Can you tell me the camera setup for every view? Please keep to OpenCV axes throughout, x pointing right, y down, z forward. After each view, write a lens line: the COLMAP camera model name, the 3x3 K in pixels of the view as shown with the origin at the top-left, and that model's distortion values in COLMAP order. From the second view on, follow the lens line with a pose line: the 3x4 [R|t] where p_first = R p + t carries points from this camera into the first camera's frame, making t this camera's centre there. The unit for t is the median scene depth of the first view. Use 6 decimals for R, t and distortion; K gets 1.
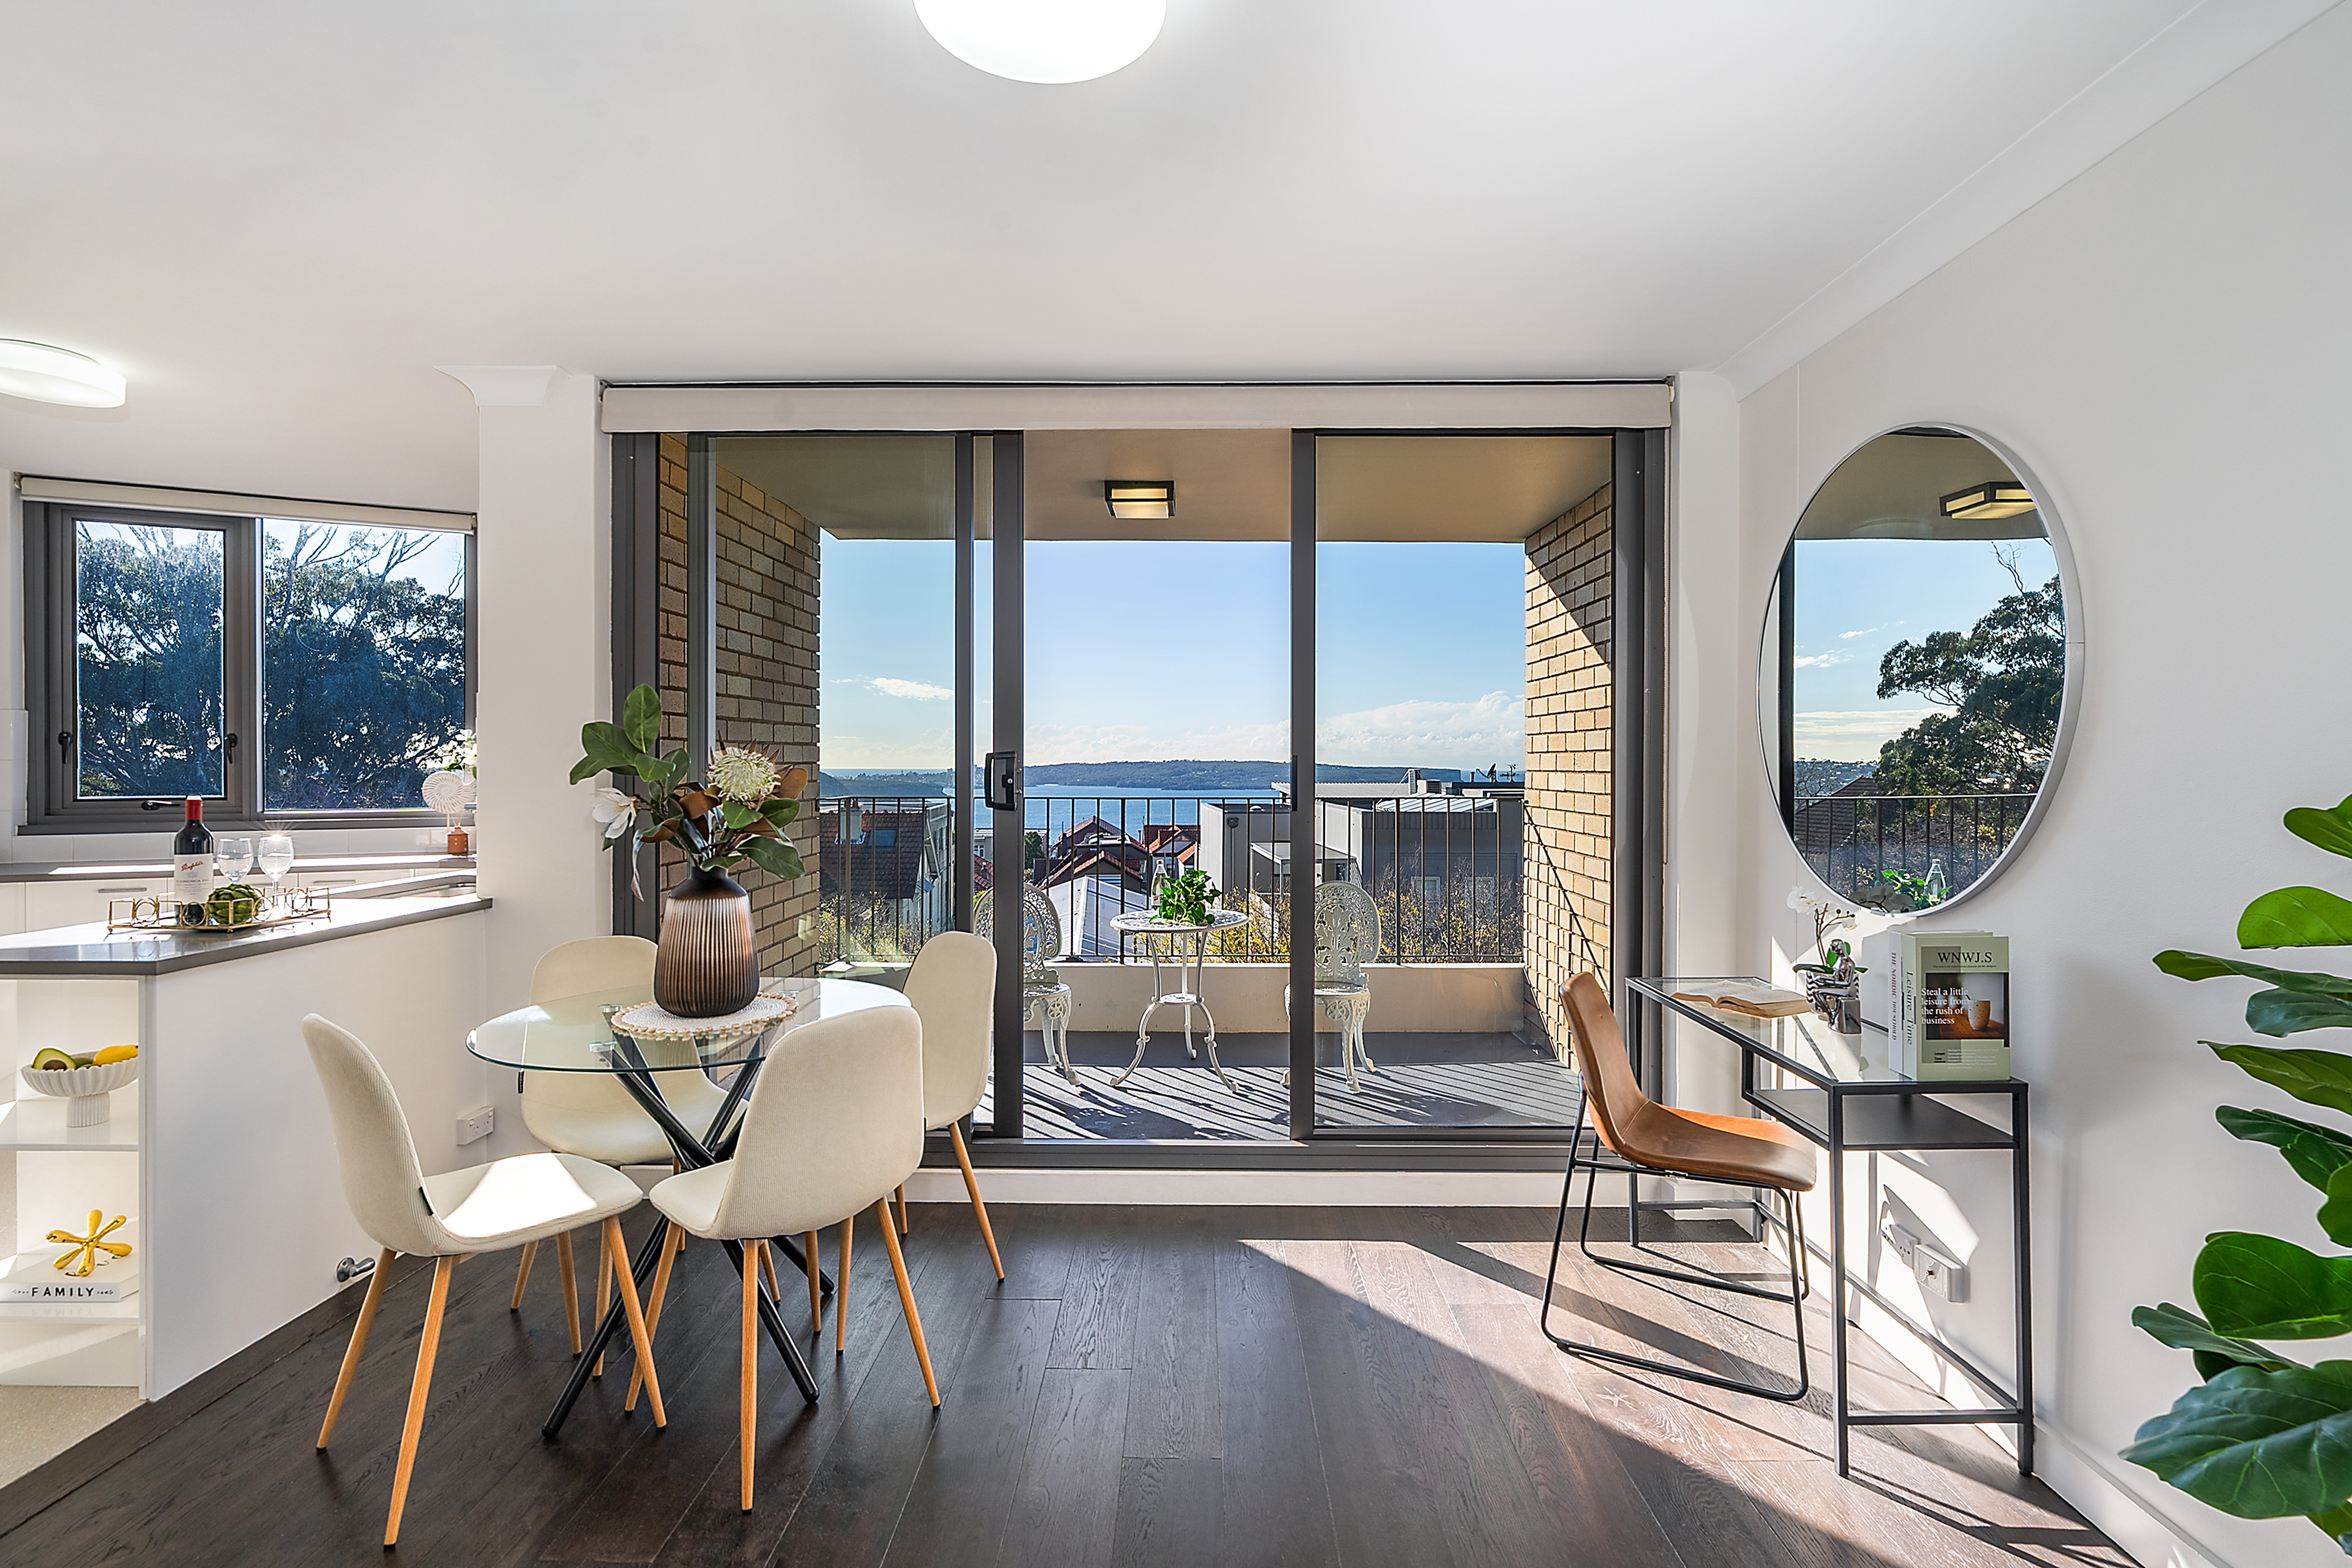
lens RADIAL K [[1101.8, 0, 1175.0], [0, 1101.8, 769.0], [0, 0, 1]] dist [-0.004368, 0.000560]
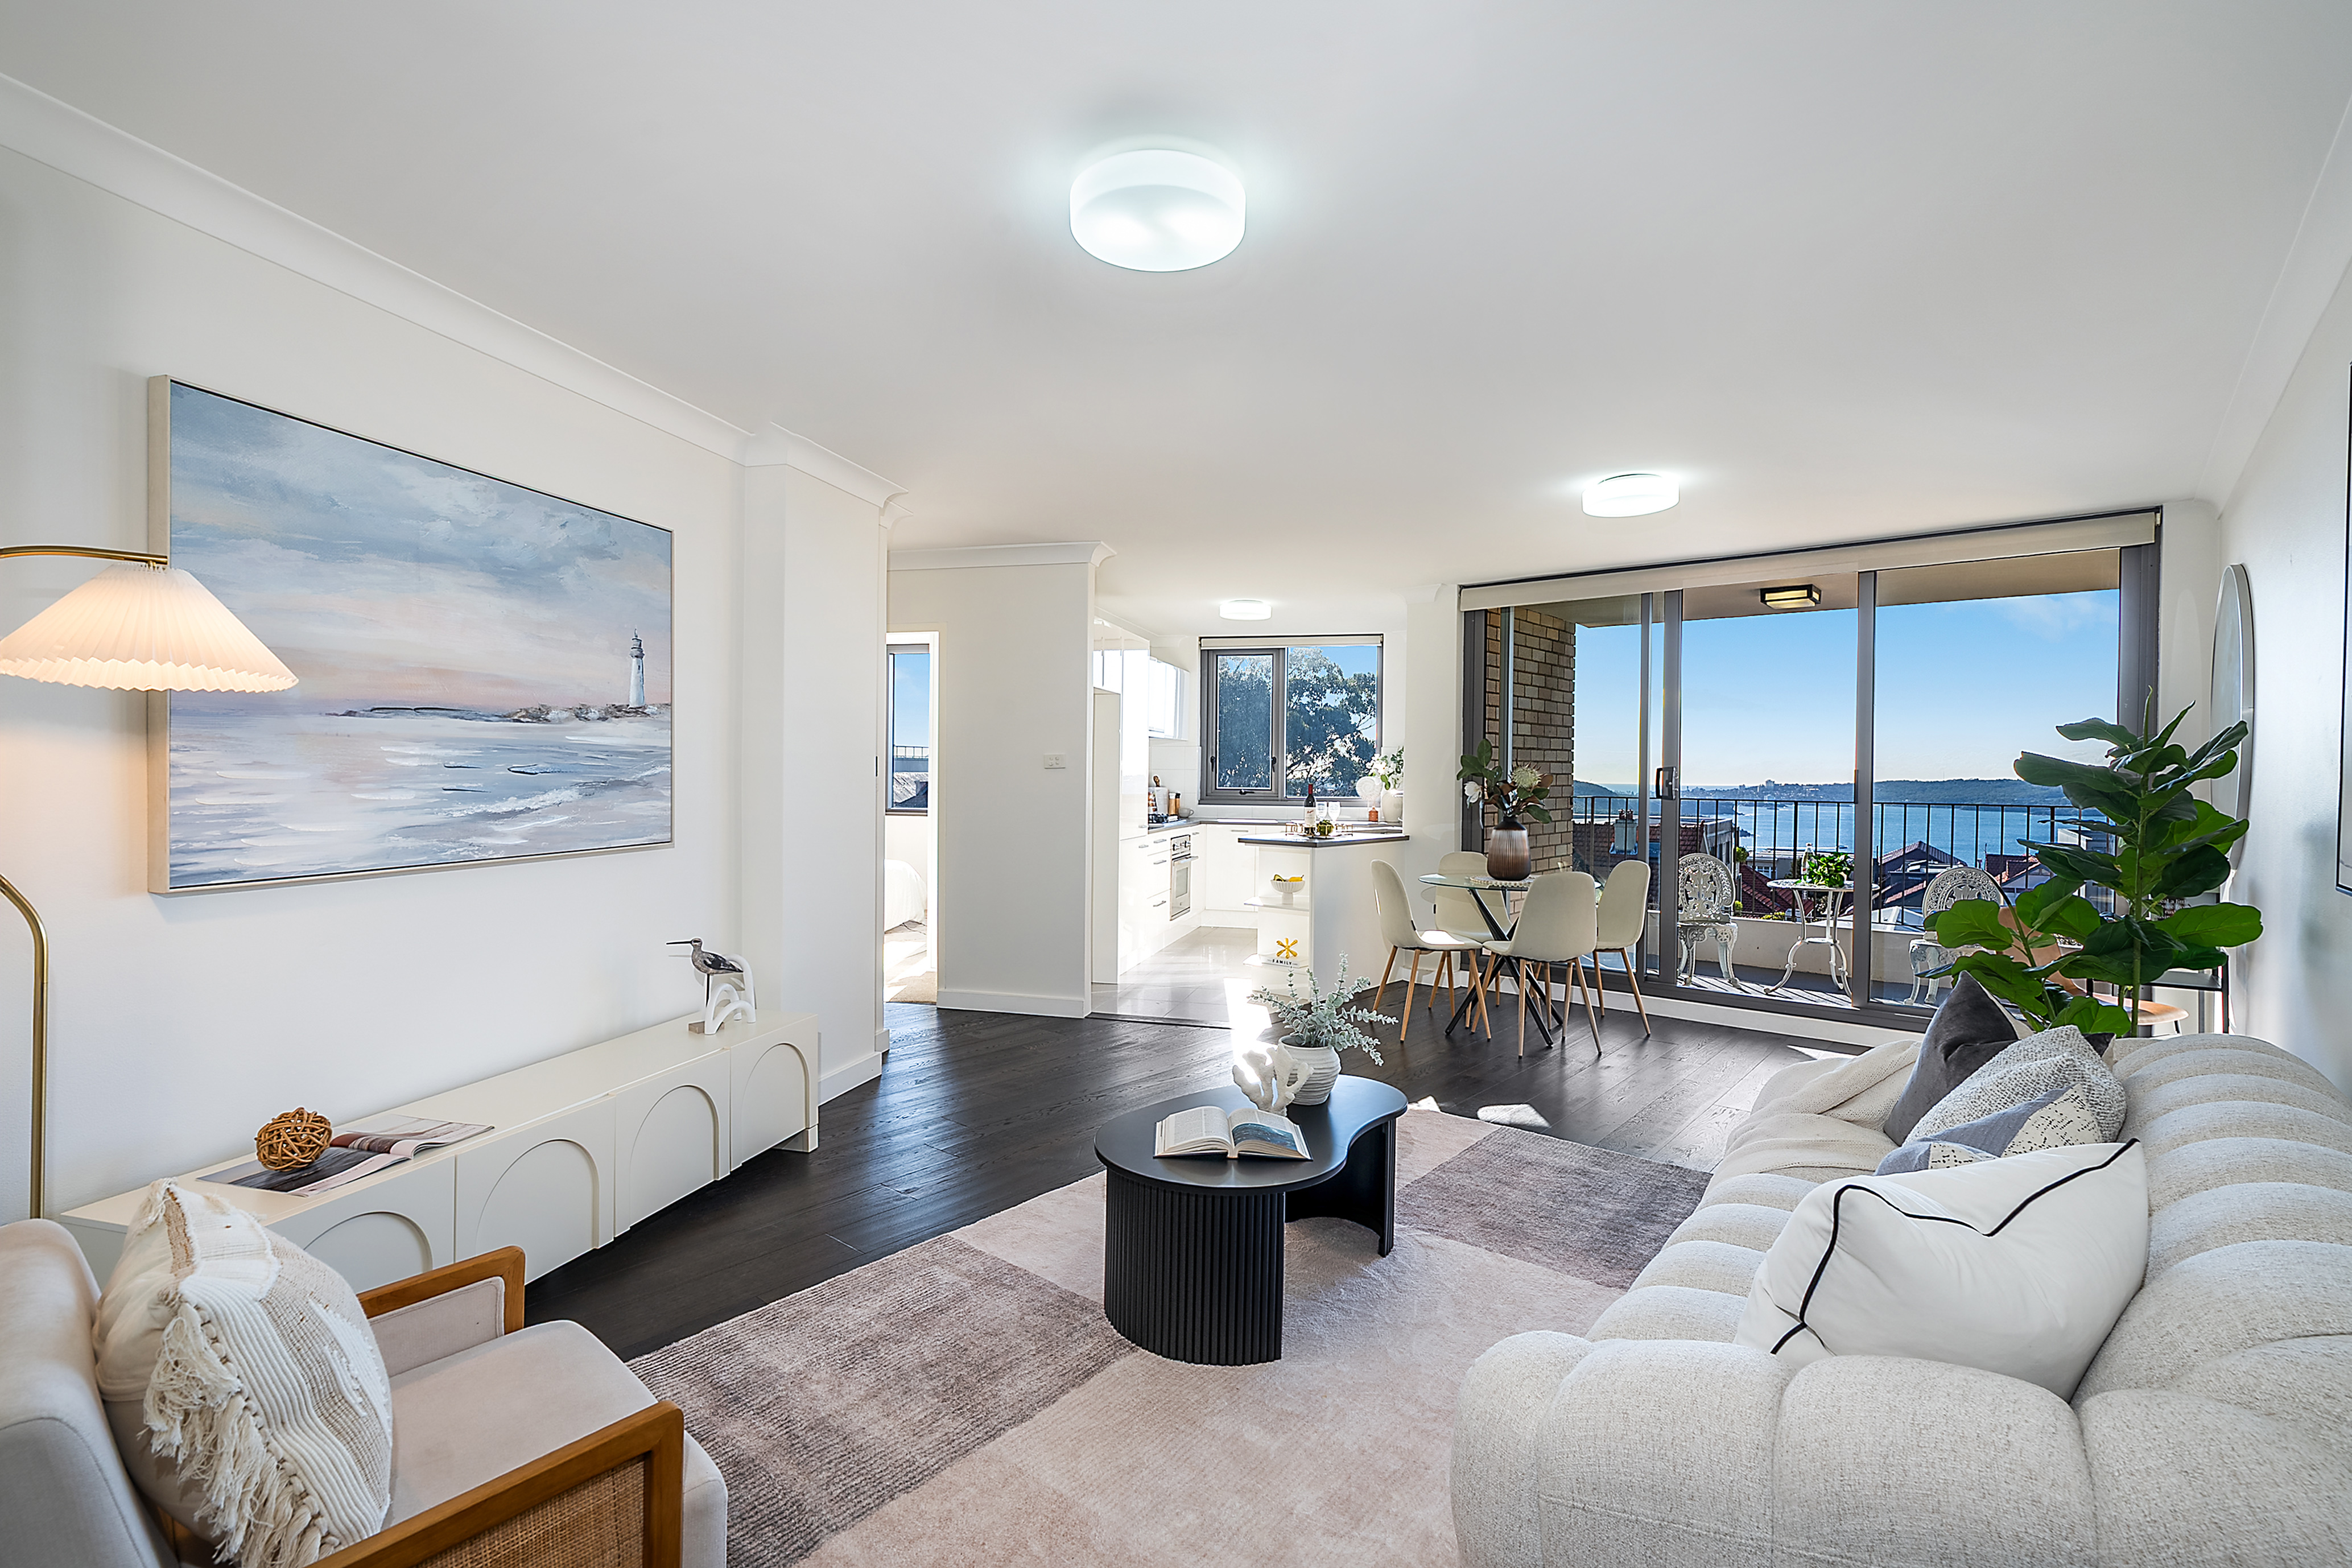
lens RADIAL K [[1101.8, 0, 1168.4], [0, 1101.8, 782.6], [0, 0, 1]] dist [-0.004368, 0.000560]
pose [[0.771278, 0.011006, -0.636404, 0.294317], [-0.011991, 0.999924, 0.002761, 0.011942], [0.636386, 0.005502, 0.771351, -0.739504]]
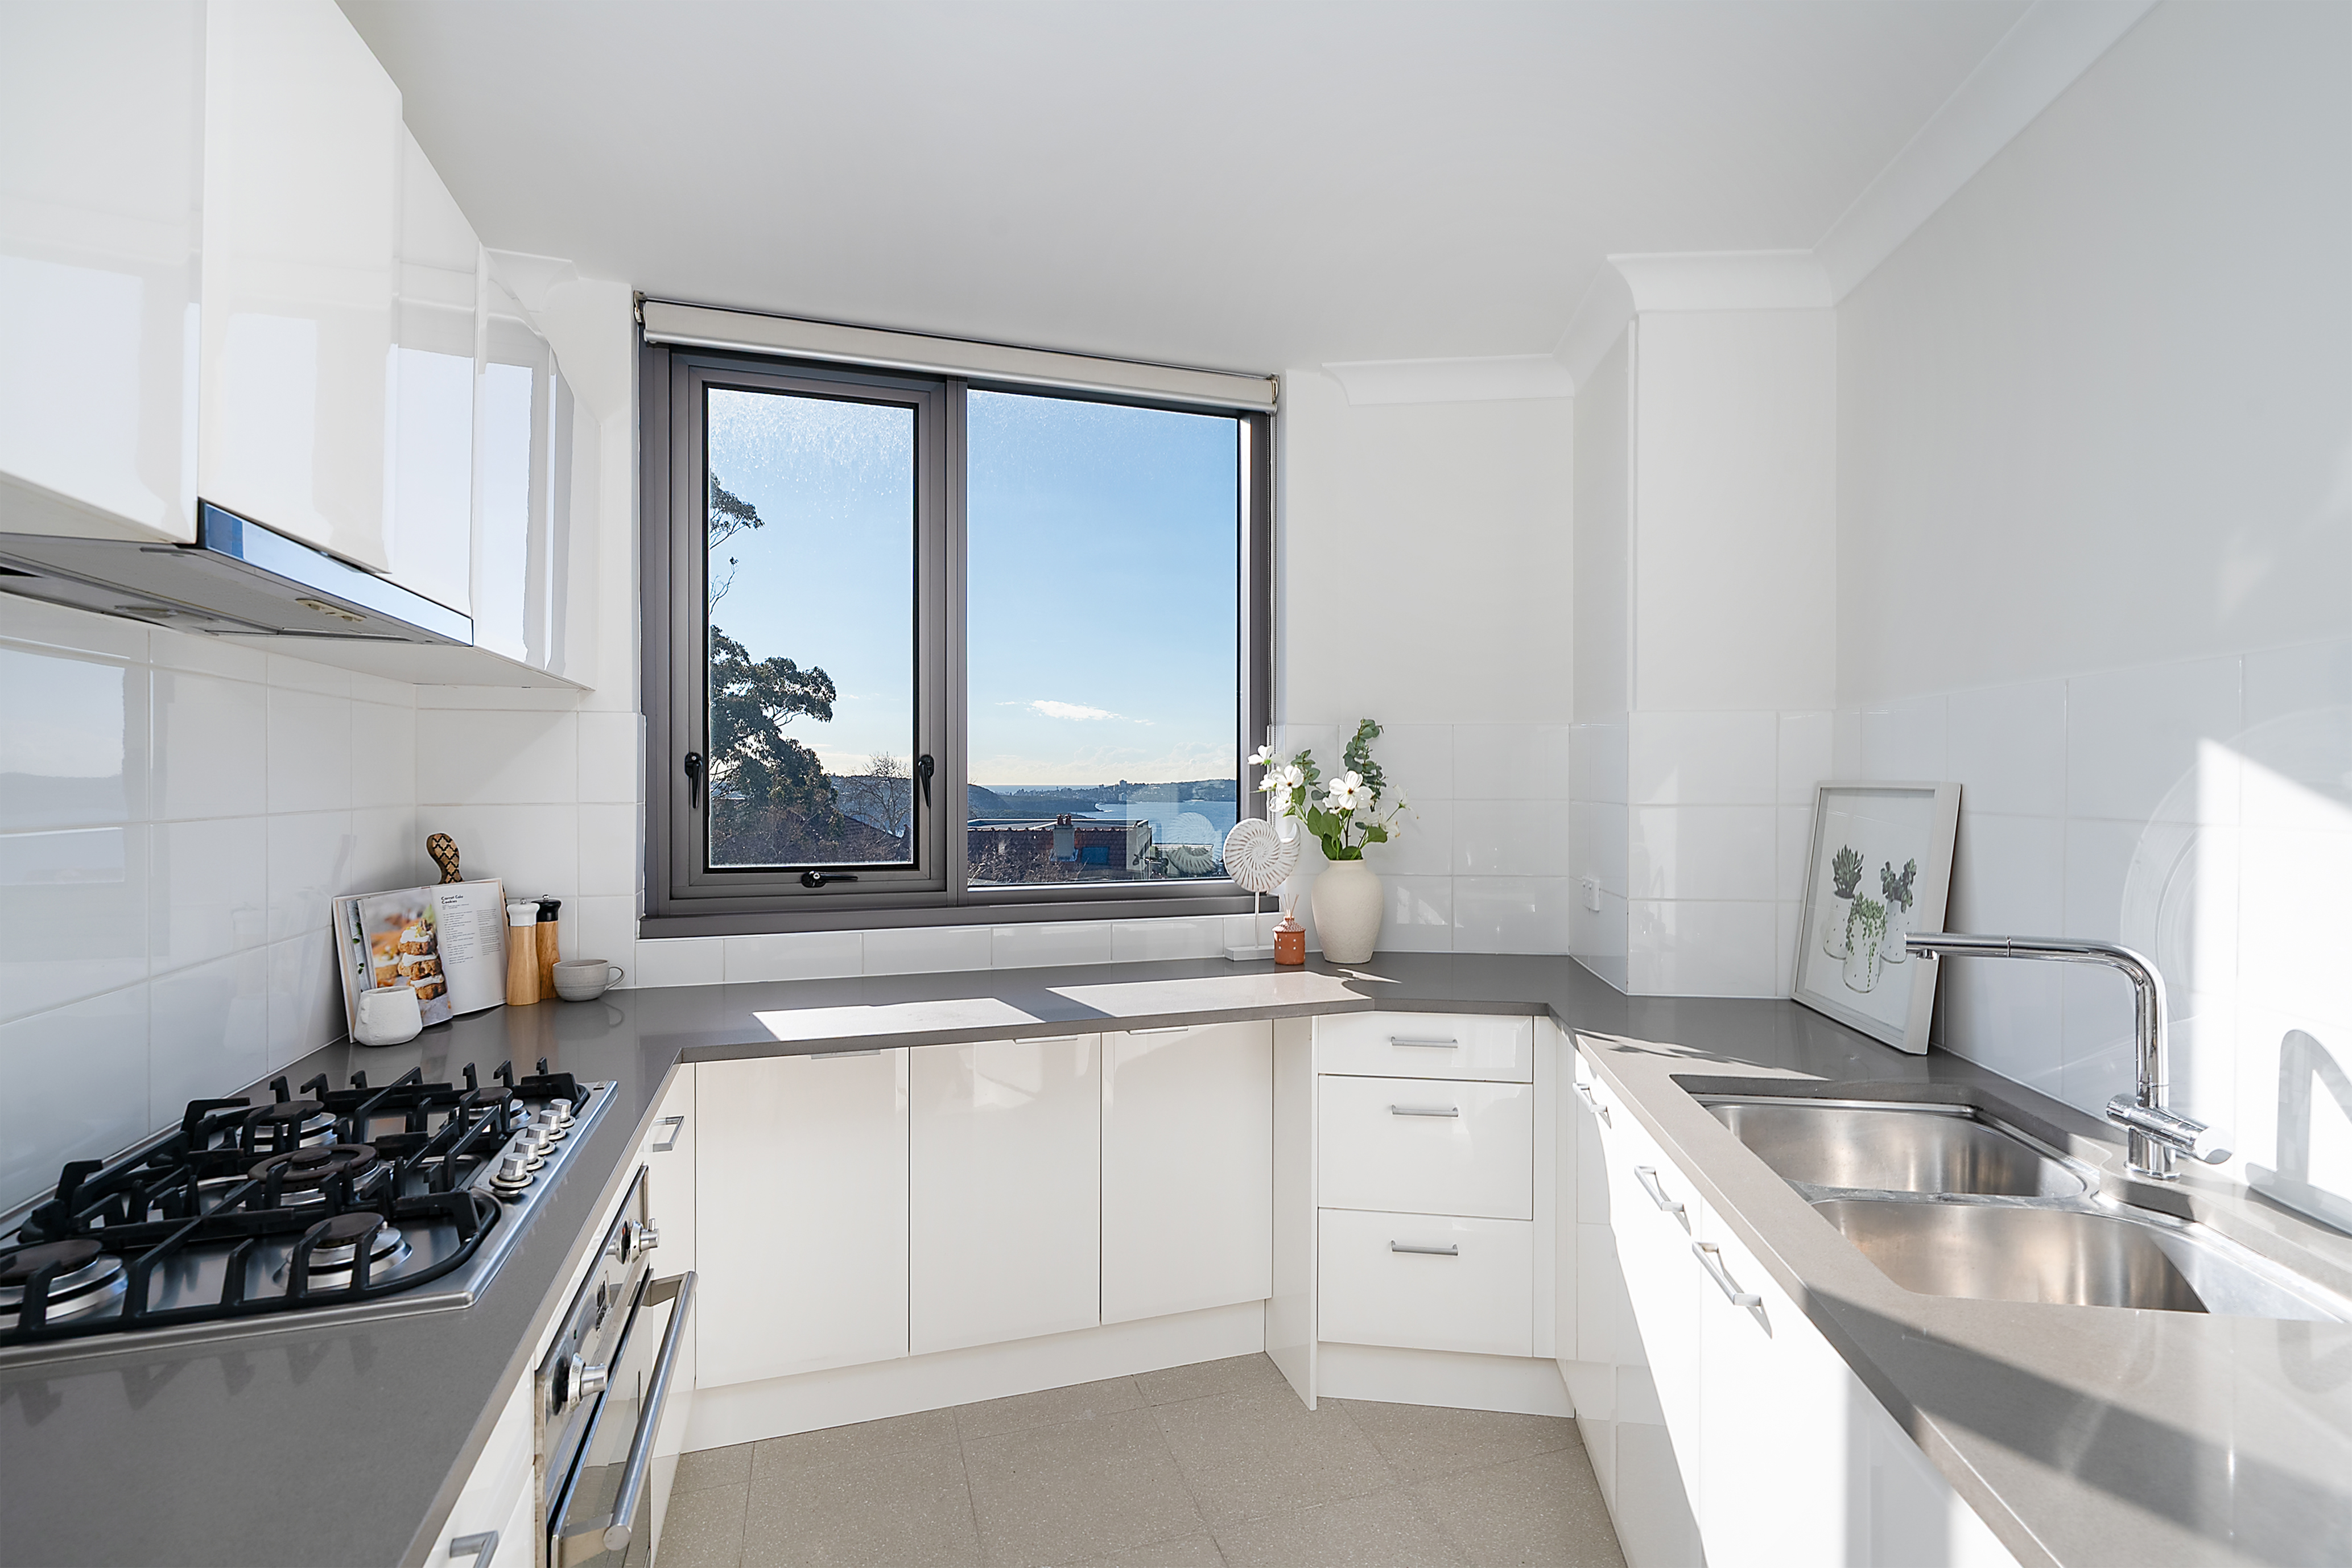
lens RADIAL K [[1101.8, 0, 1176.5], [0, 1101.8, 776.4], [0, 0, 1]] dist [-0.004368, 0.000560]
pose [[0.990356, -0.003485, -0.138505, -0.725907], [0.002361, 0.999963, -0.008277, -0.016287], [0.138529, 0.007870, 0.990327, 0.495331]]
